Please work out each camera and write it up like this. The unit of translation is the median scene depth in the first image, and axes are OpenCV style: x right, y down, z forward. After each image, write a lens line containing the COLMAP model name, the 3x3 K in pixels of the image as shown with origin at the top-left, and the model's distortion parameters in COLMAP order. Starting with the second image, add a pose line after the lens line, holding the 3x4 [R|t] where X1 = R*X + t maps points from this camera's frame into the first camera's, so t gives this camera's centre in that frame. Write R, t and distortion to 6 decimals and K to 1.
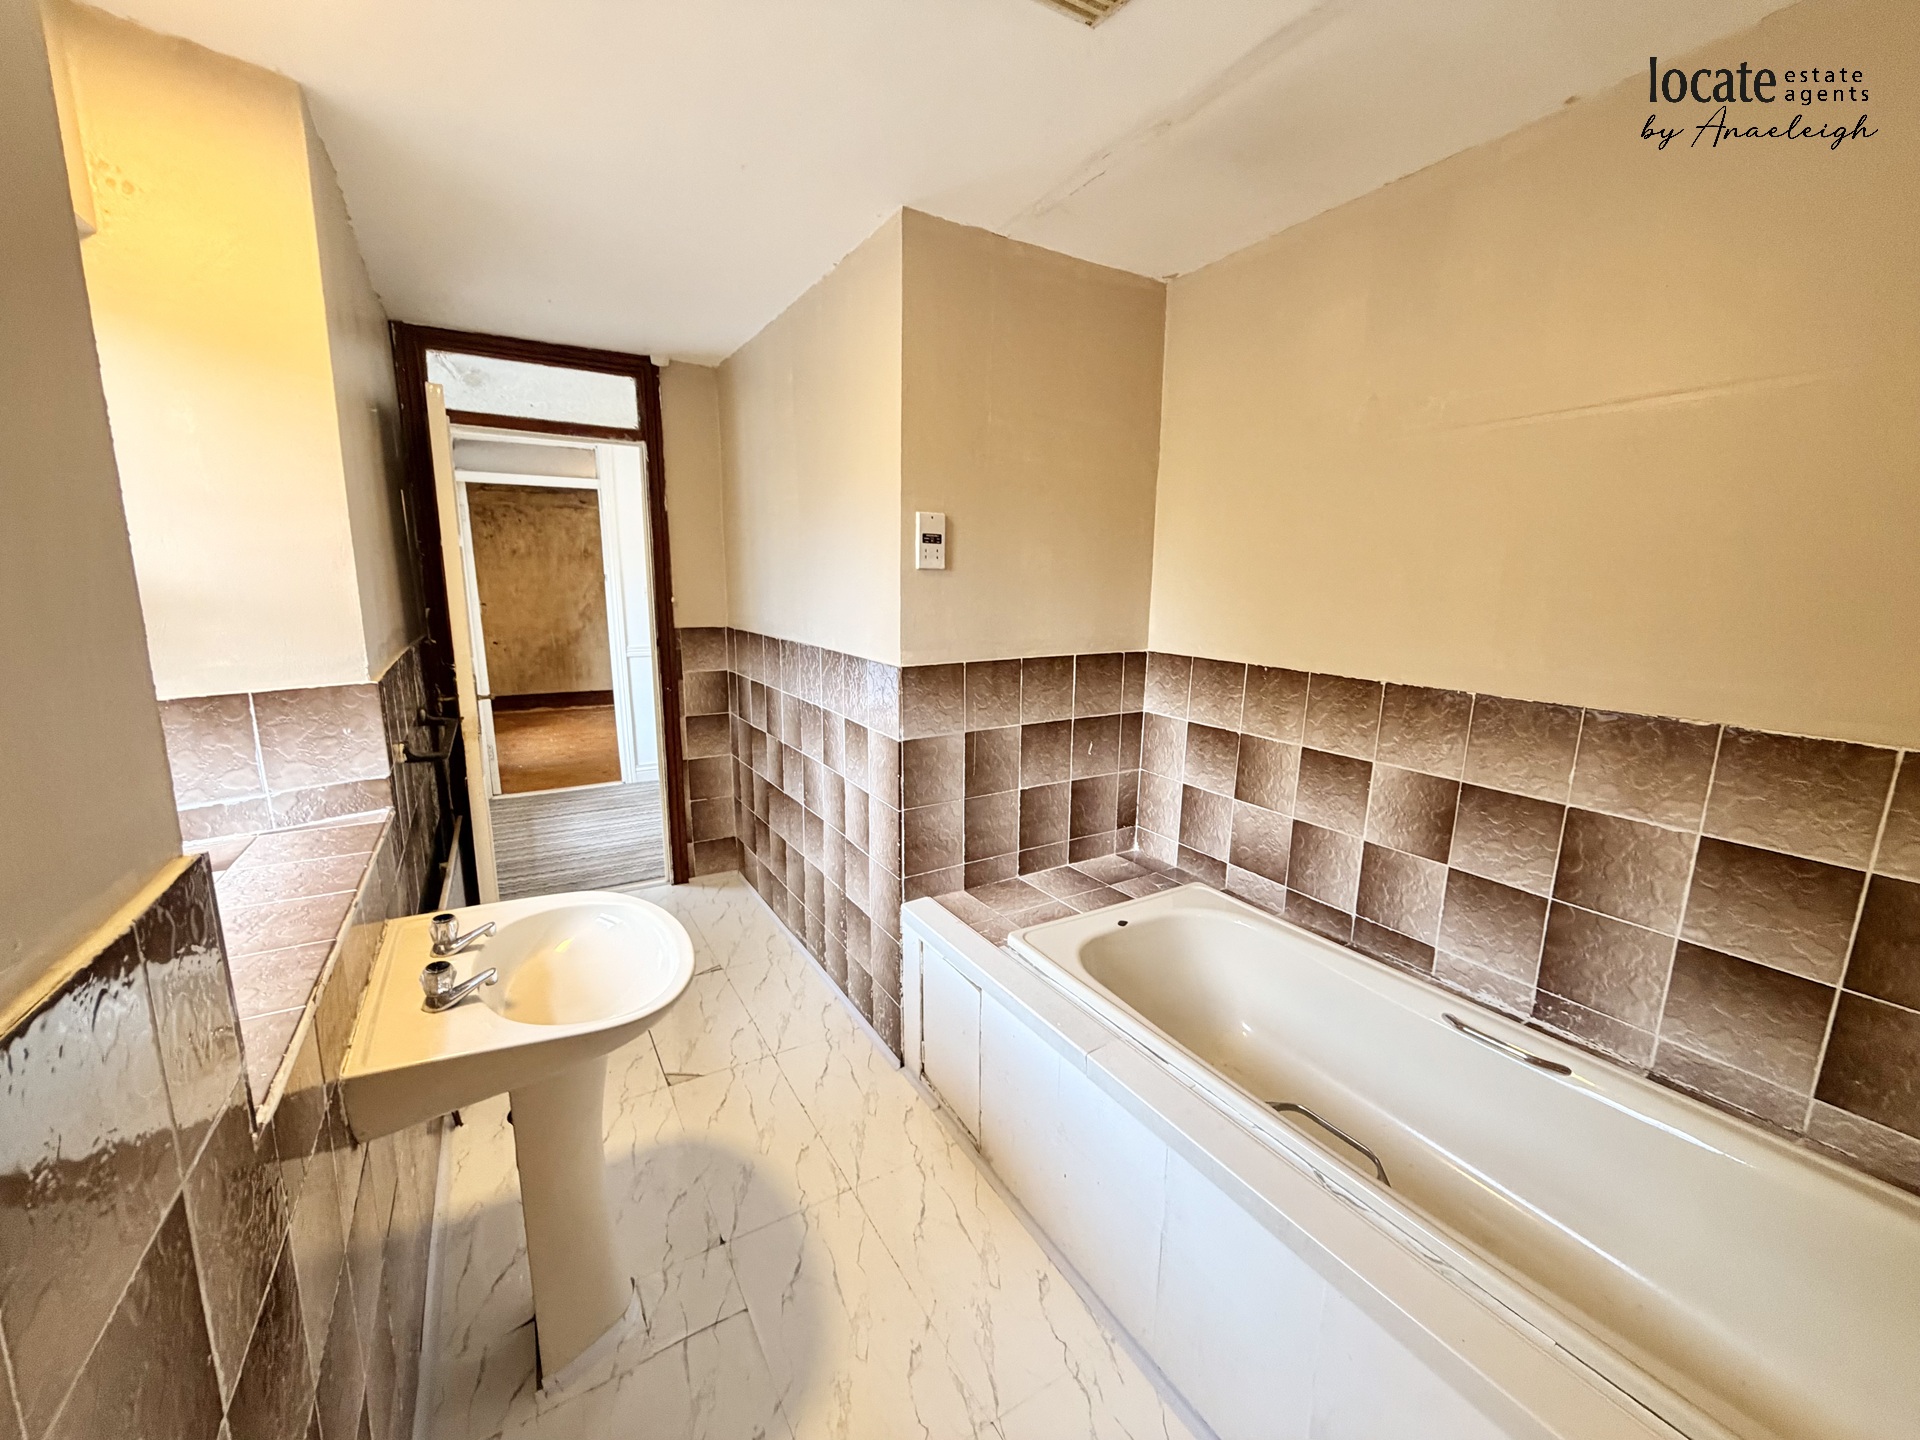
lens RADIAL K [[764.0, 0, 953.0], [0, 764.0, 727.2], [0, 0, 1]] dist [0.000872, -0.000098]
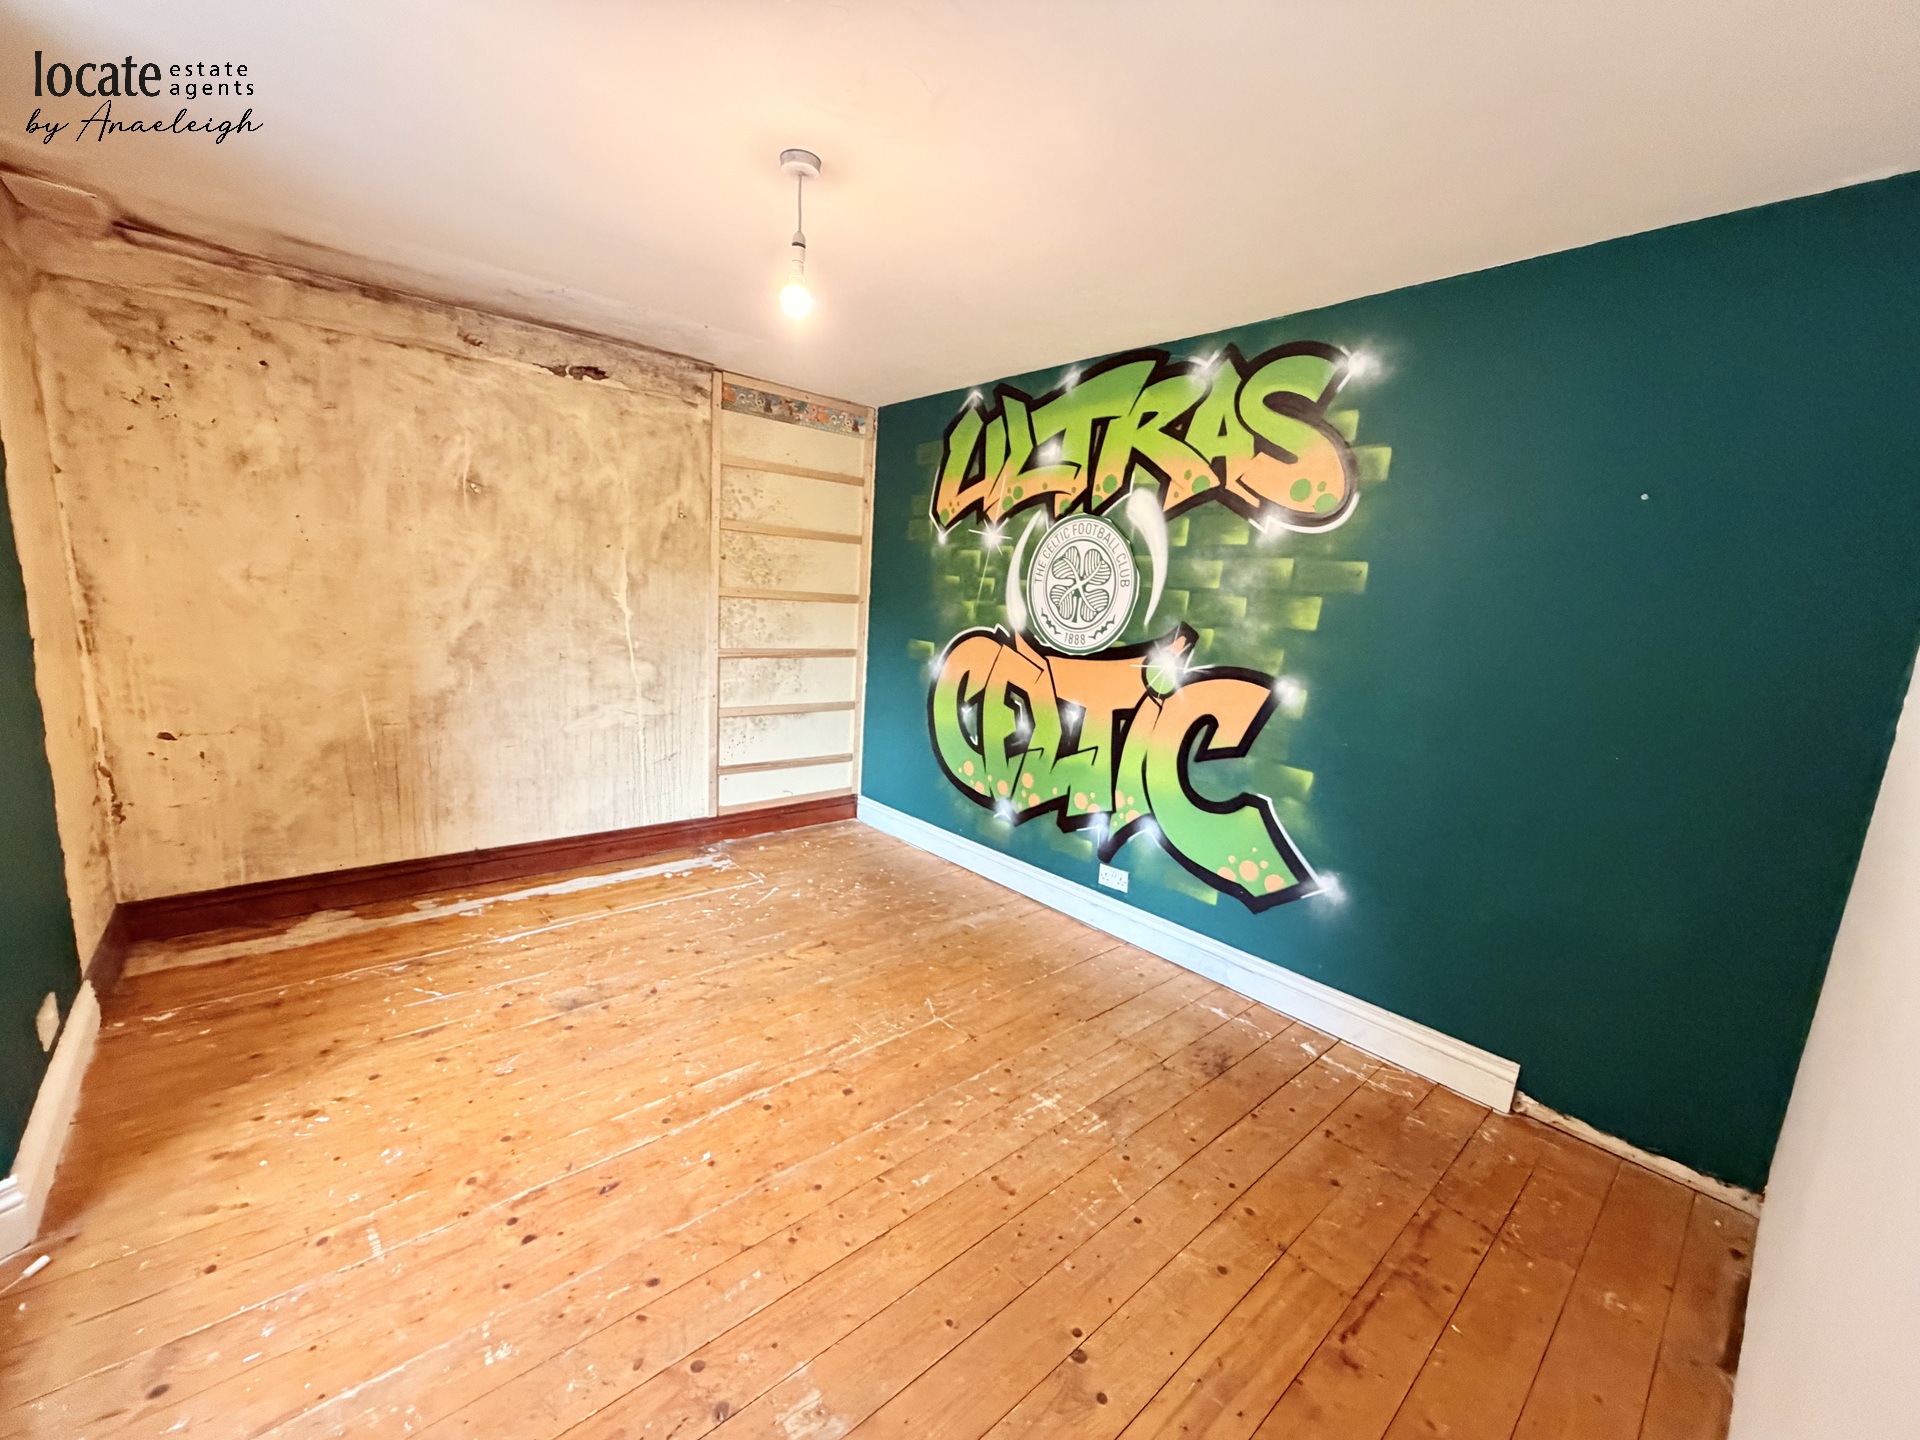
lens RADIAL K [[764.0, 0, 951.8], [0, 764.0, 724.8], [0, 0, 1]] dist [0.000872, -0.000098]
pose [[0.980160, 0.015073, 0.197632, -0.334258], [-0.012180, 0.999800, -0.015846, -0.112495], [-0.197832, 0.013124, 0.980148, 0.611563]]
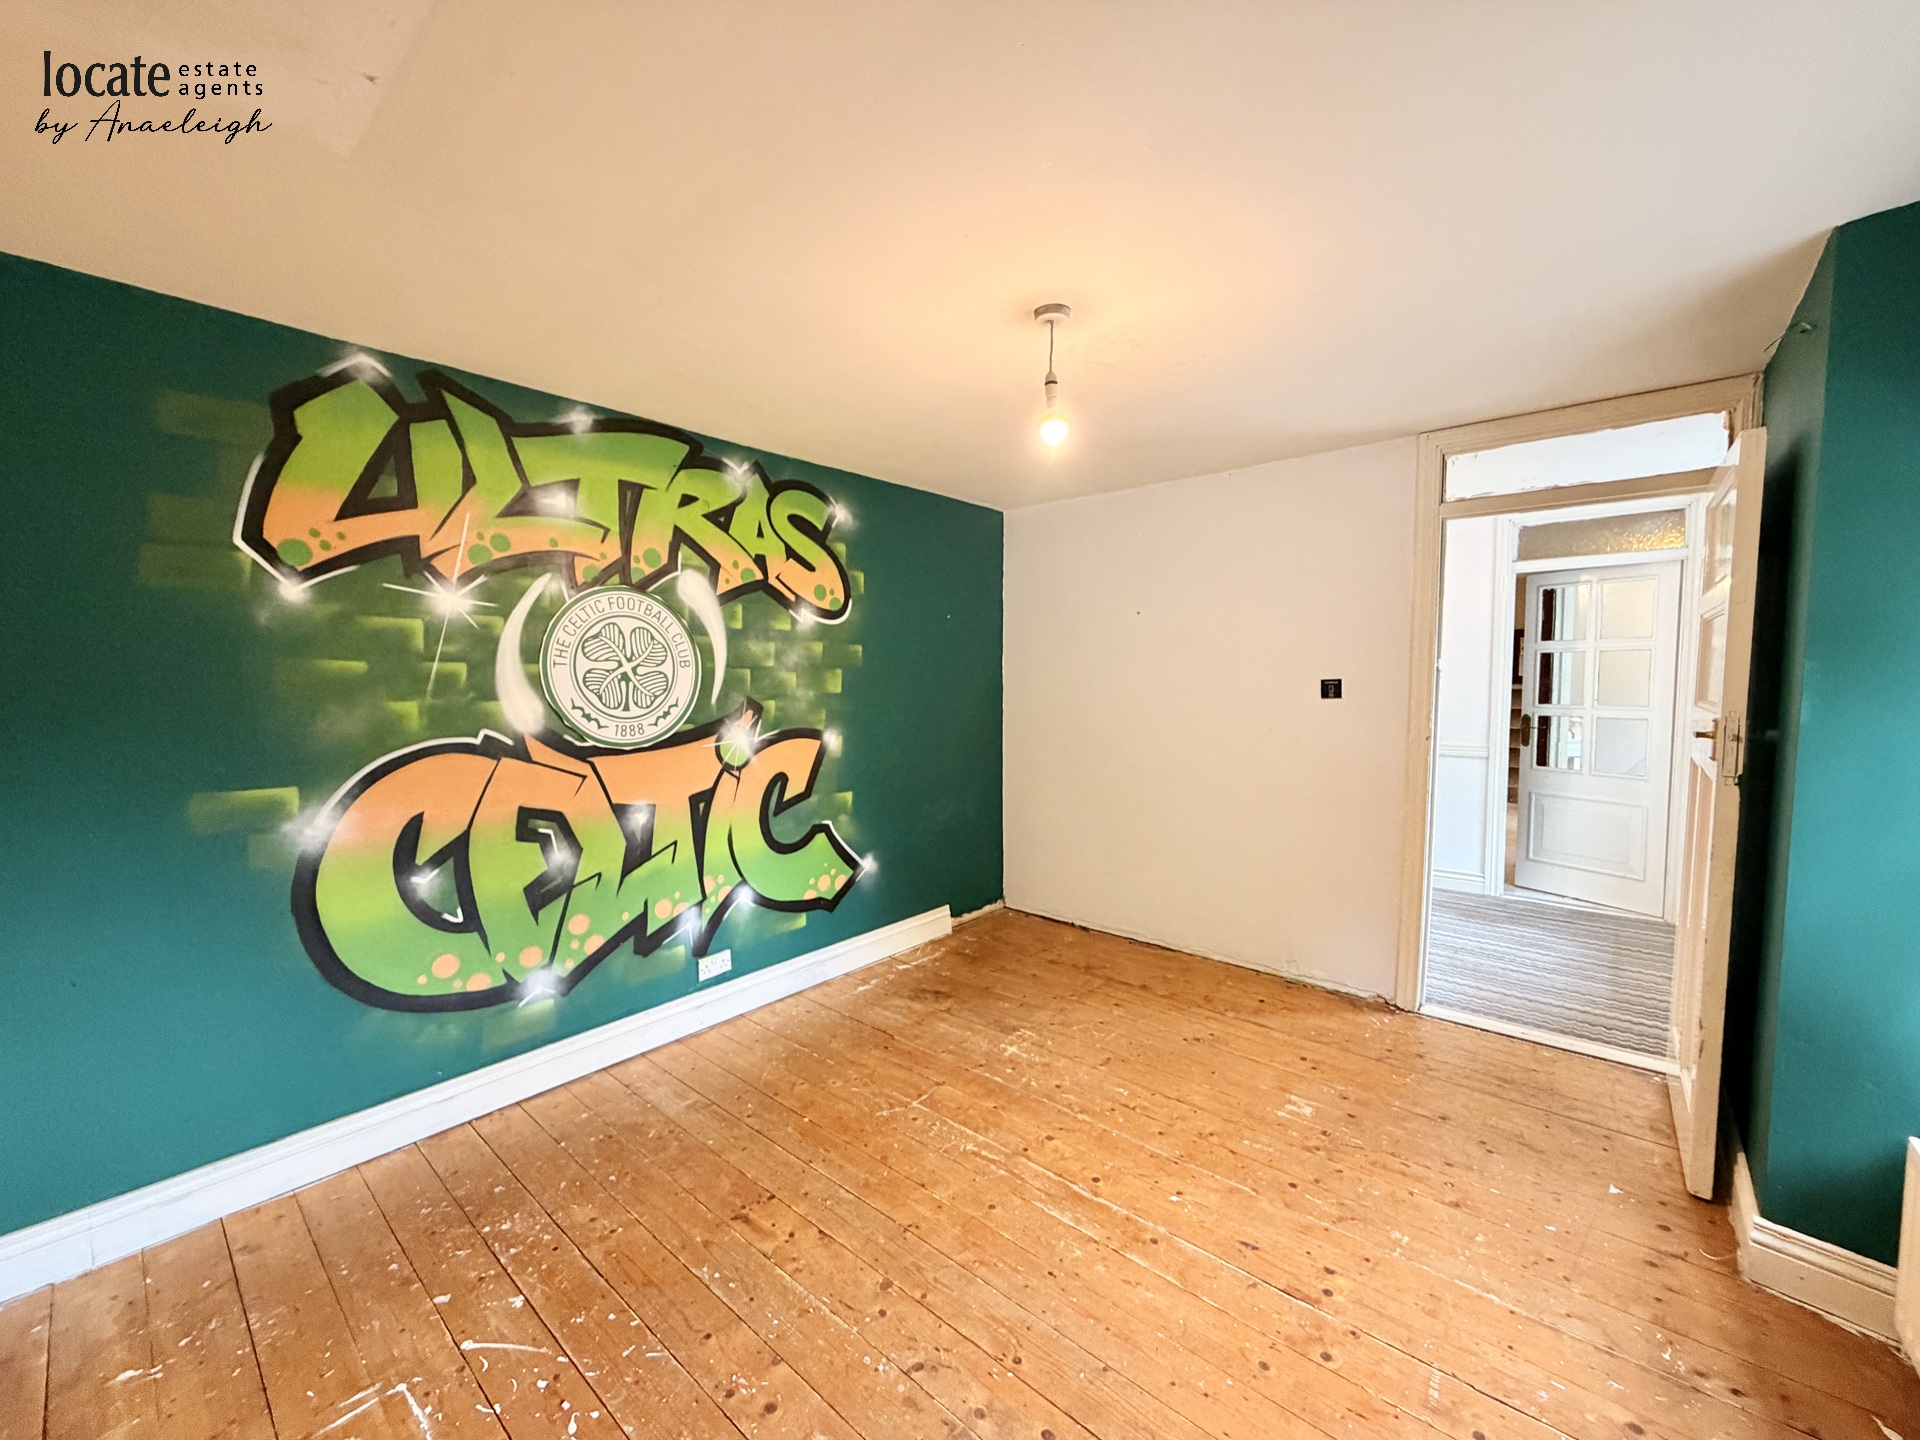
lens RADIAL K [[764.0, 0, 956.4], [0, 764.0, 724.7], [0, 0, 1]] dist [0.000872, -0.000098]
pose [[-0.321420, -0.072903, 0.944126, -0.681986], [0.183954, 0.973231, 0.137776, -0.226790], [-0.928897, 0.217960, -0.299405, 1.139804]]
